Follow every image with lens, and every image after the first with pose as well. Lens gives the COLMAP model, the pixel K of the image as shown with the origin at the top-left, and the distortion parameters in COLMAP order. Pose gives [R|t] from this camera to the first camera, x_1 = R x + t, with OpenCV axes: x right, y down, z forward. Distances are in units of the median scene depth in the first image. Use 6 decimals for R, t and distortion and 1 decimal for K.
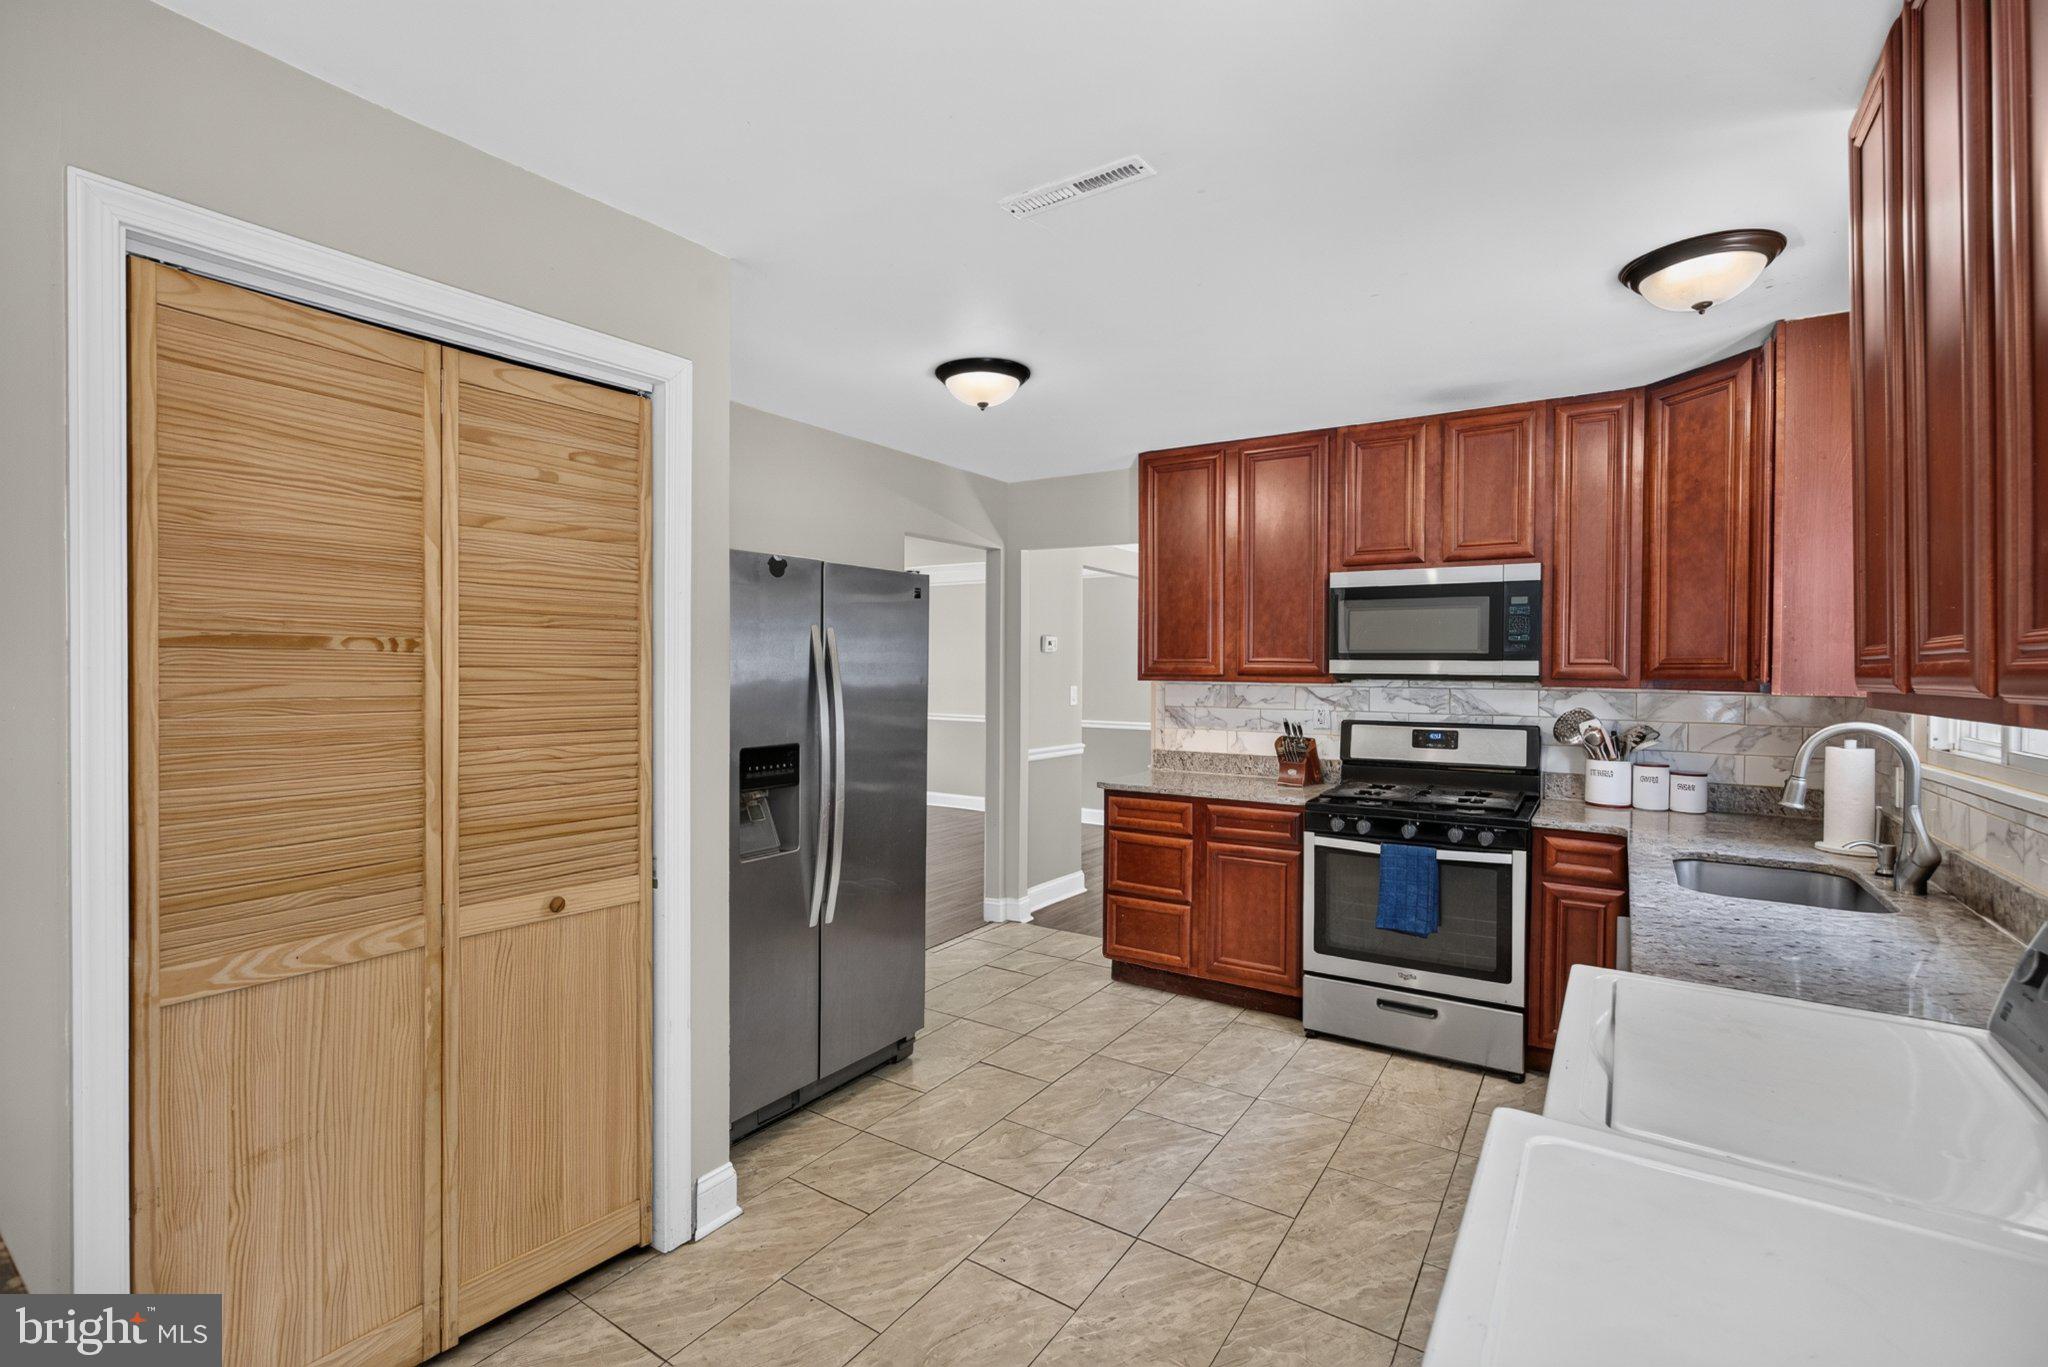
lens RADIAL K [[921.1, 0, 1022.4], [0, 921.1, 681.2], [0, 0, 1]] dist [-0.012324, 0.004036]
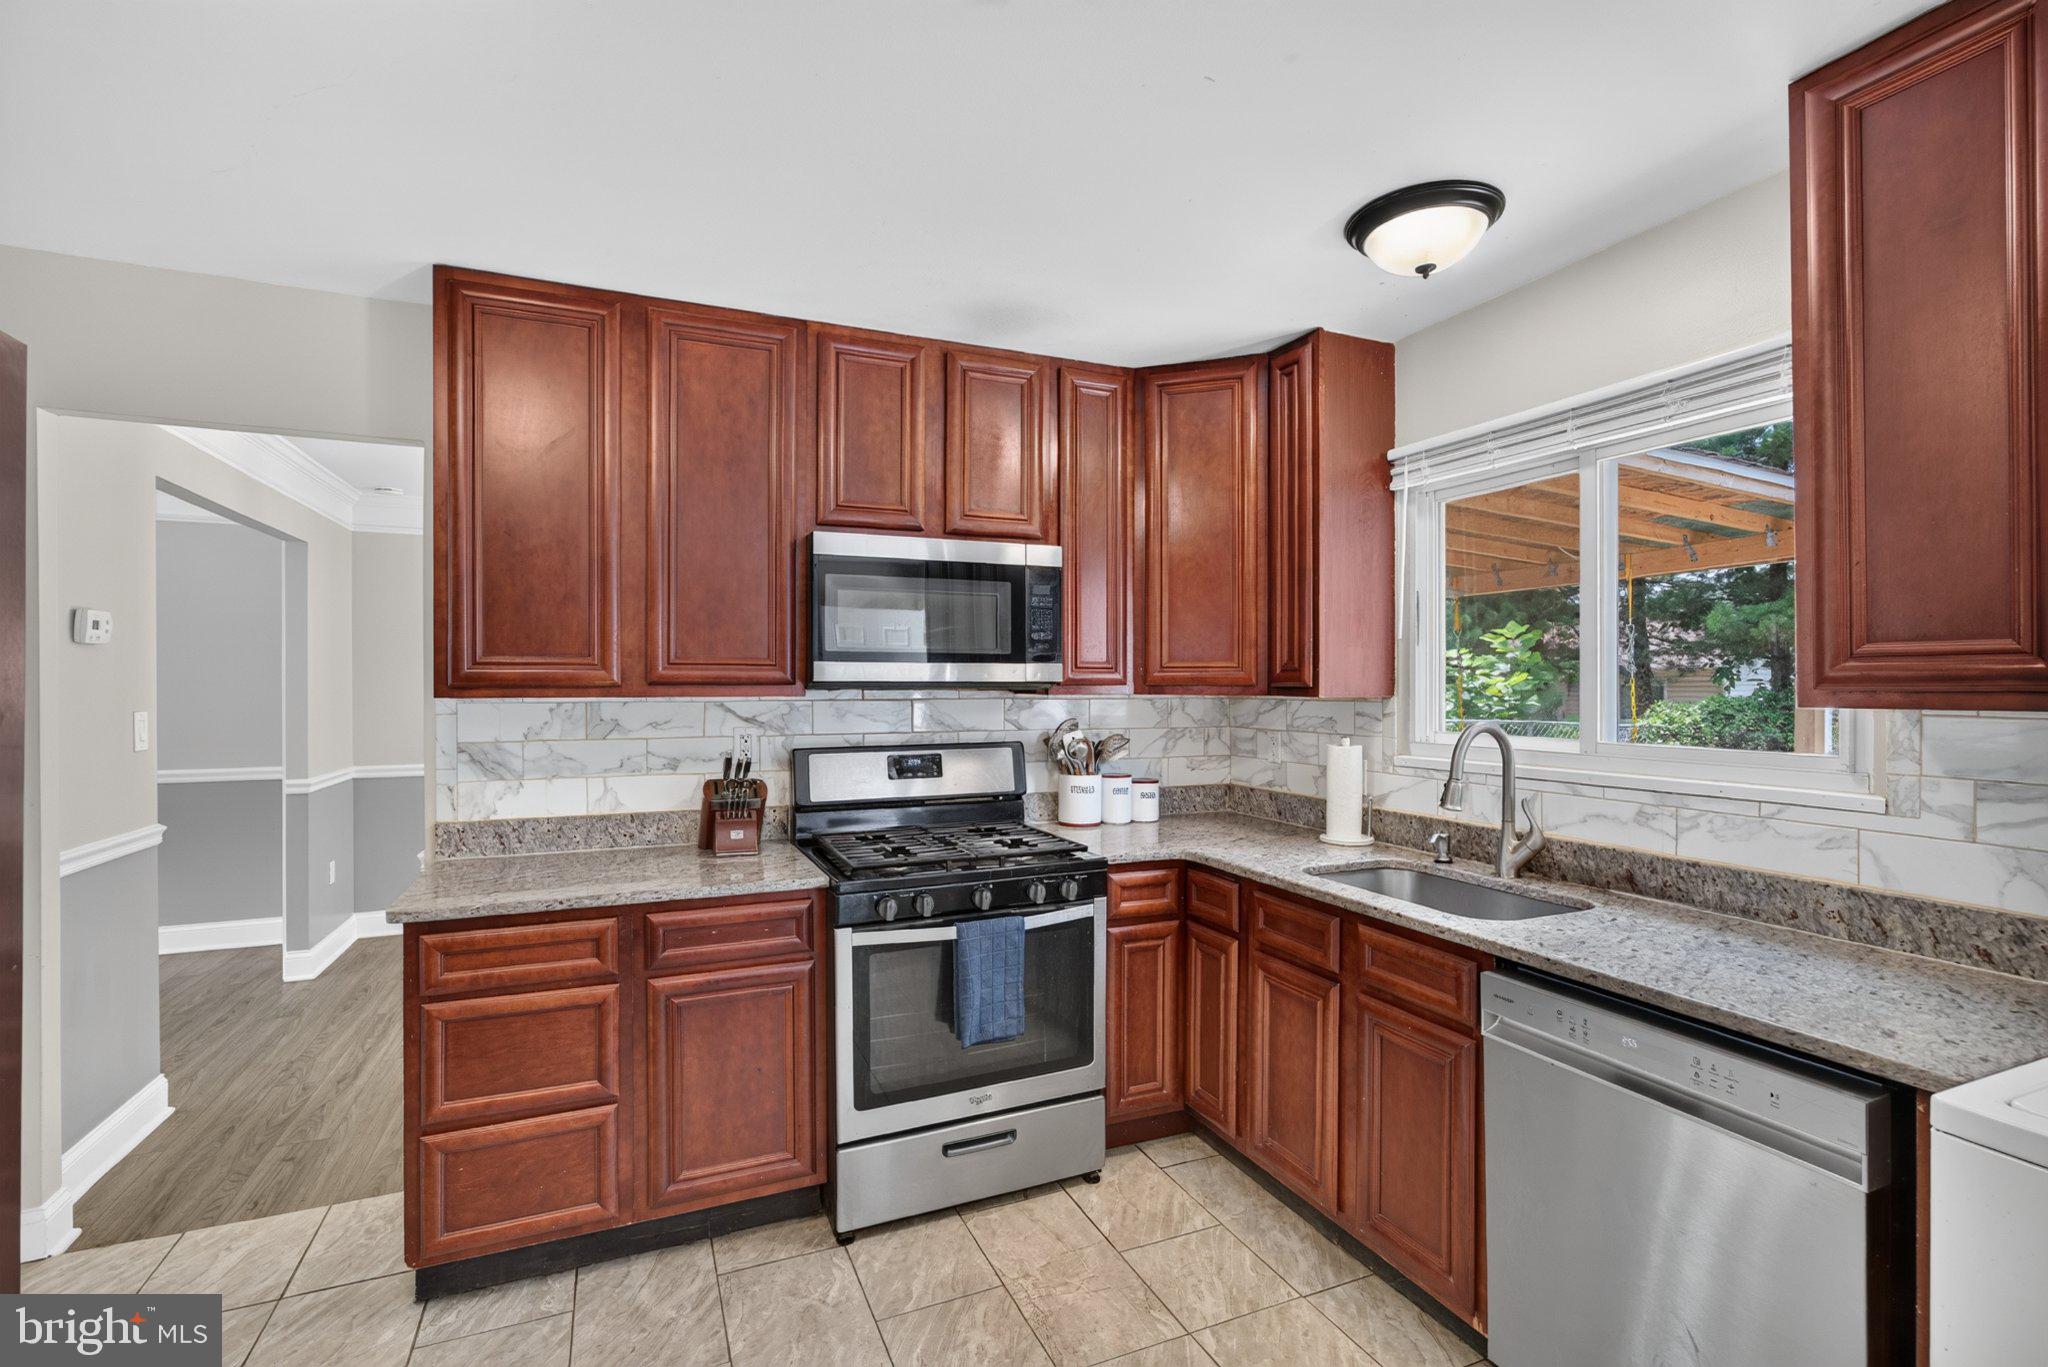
lens RADIAL K [[921.1, 0, 1014.3], [0, 921.1, 685.9], [0, 0, 1]] dist [-0.012324, 0.004036]
pose [[0.551943, -0.011747, 0.833799, -0.161528], [0.016496, 0.999859, 0.003167, -0.005296], [-0.833719, 0.012006, 0.552059, 0.558638]]
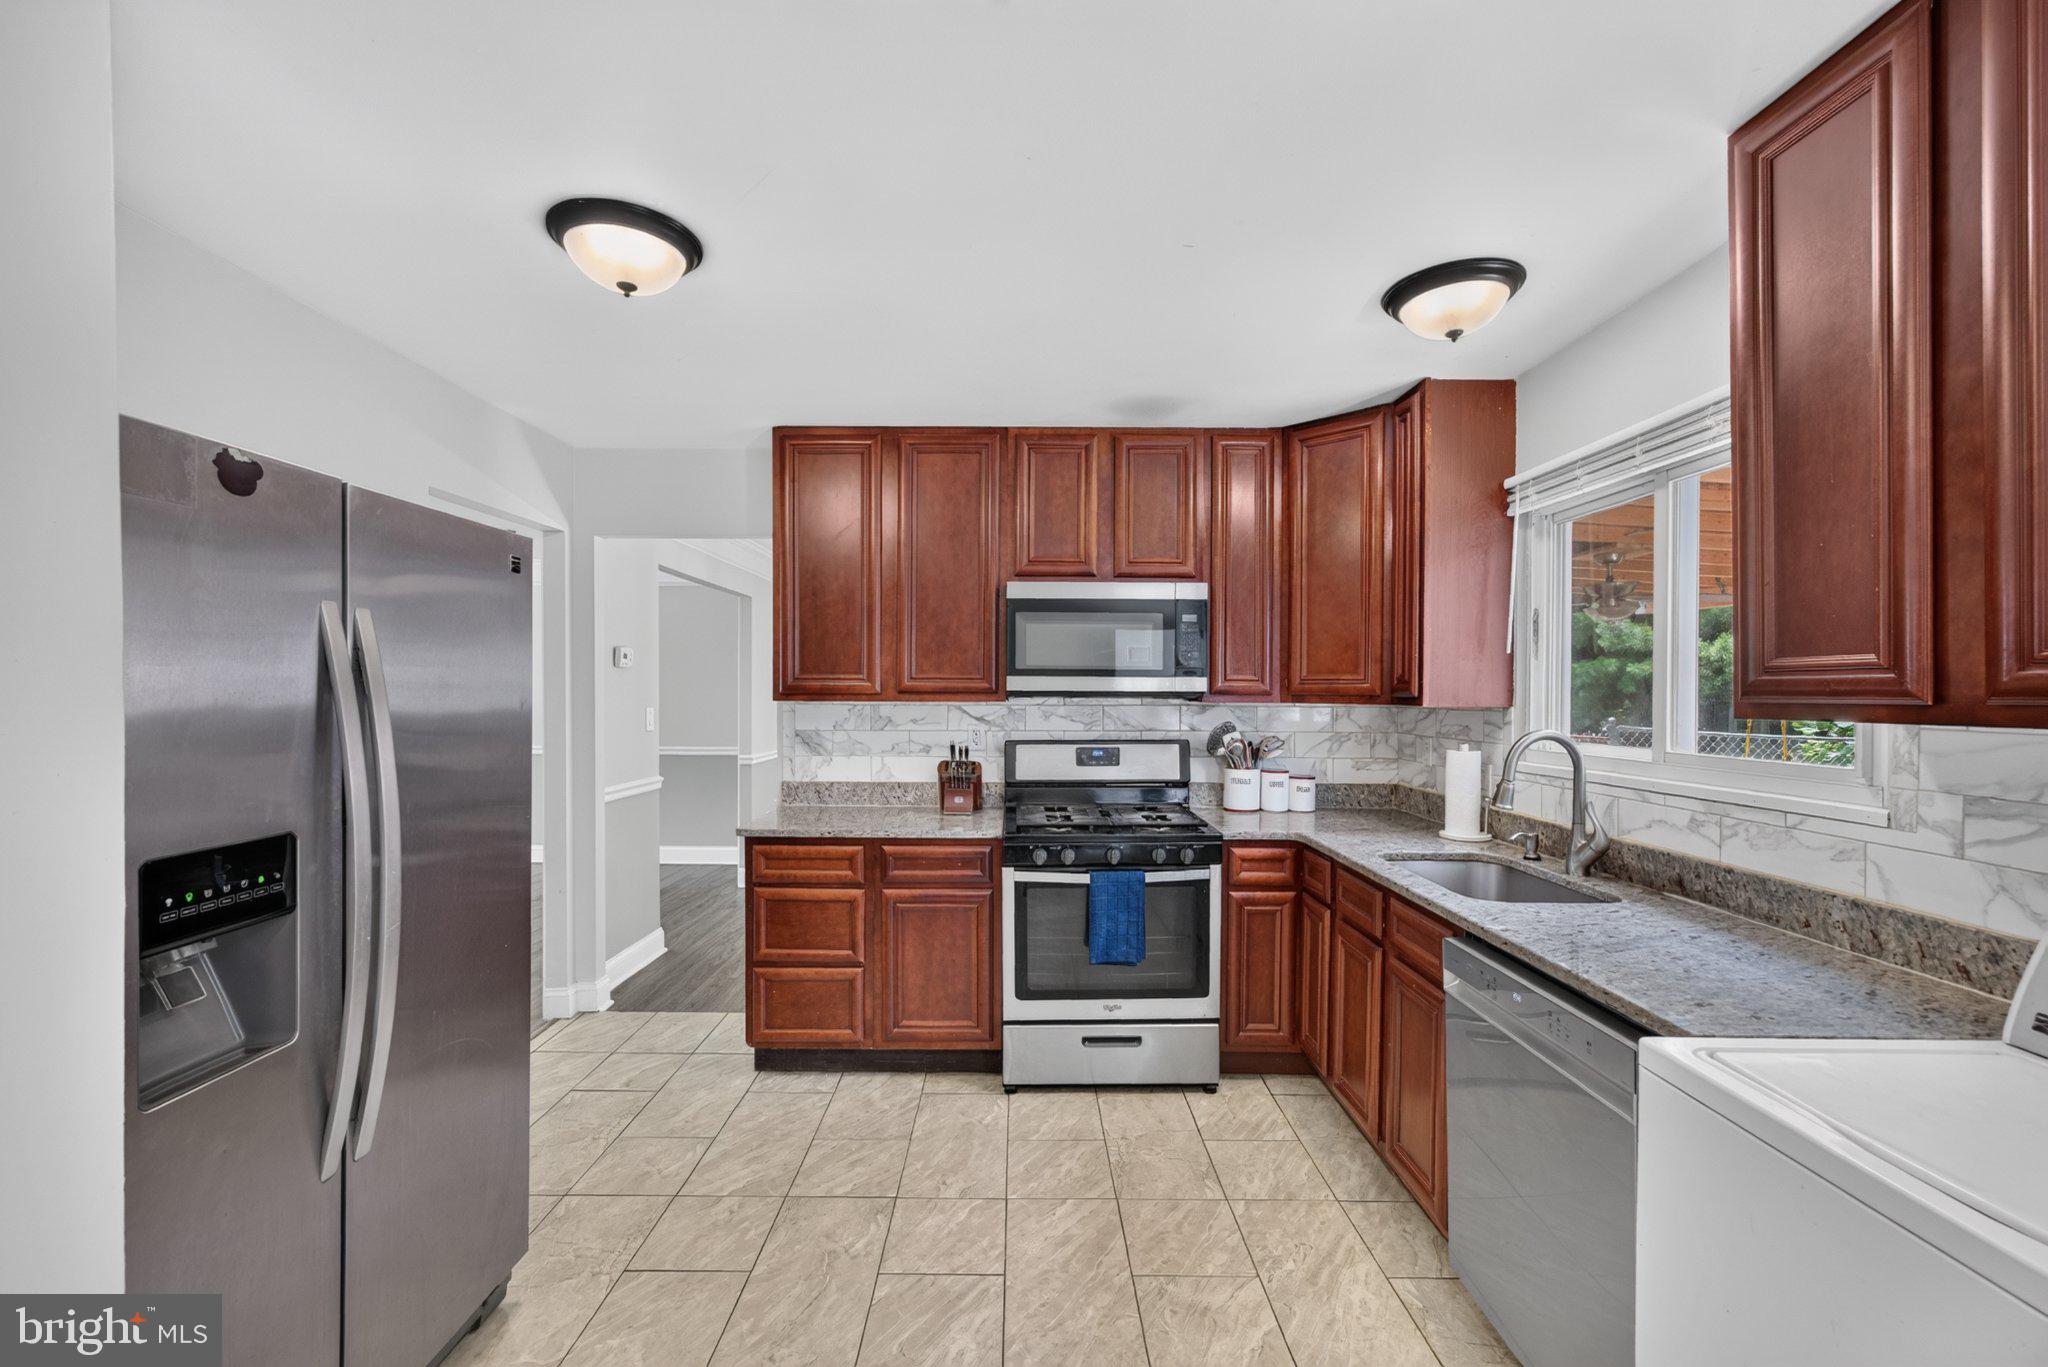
lens RADIAL K [[830.1, 0, 1019.5], [0, 830.1, 704.1], [0, 0, 1]] dist [-0.016510, 0.003881]
pose [[0.836203, -0.013776, 0.548246, -0.125208], [0.010947, 0.999905, 0.008427, -0.002188], [-0.548310, -0.001045, 0.836274, 0.324420]]
